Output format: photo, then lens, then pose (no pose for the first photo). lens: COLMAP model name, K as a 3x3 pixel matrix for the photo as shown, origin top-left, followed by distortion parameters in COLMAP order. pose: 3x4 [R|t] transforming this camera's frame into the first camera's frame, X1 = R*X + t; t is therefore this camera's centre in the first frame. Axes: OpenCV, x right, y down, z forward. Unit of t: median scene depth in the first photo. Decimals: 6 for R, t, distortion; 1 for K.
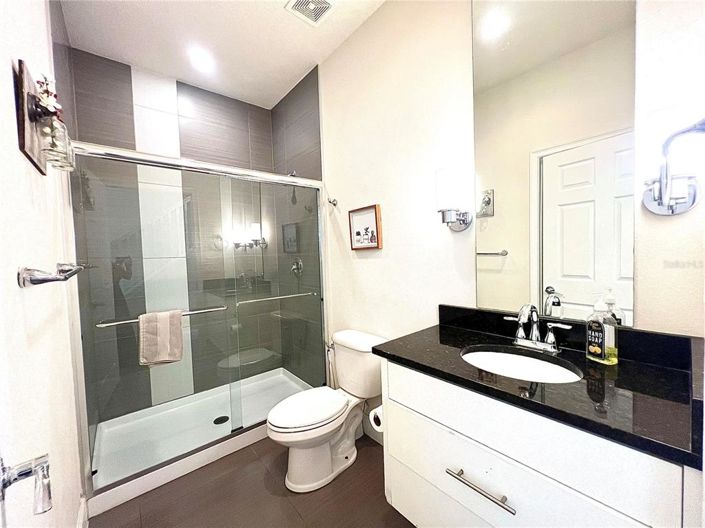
lens RADIAL K [[286.9, 0, 354.4], [0, 286.9, 262.1], [0, 0, 1]] dist [-0.000033, 0.000014]
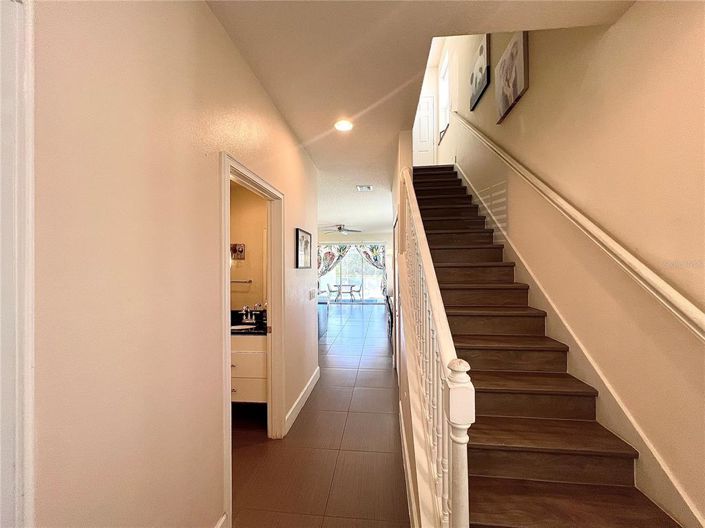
lens RADIAL K [[282.3, 0, 352.9], [0, 282.3, 265.0], [0, 0, 1]] dist [-0.000824, -0.000066]
pose [[0.715528, 0.034833, 0.697715, -0.563107], [0.004172, 0.998525, -0.054129, -0.094766], [-0.698571, 0.041642, 0.714328, -1.651352]]
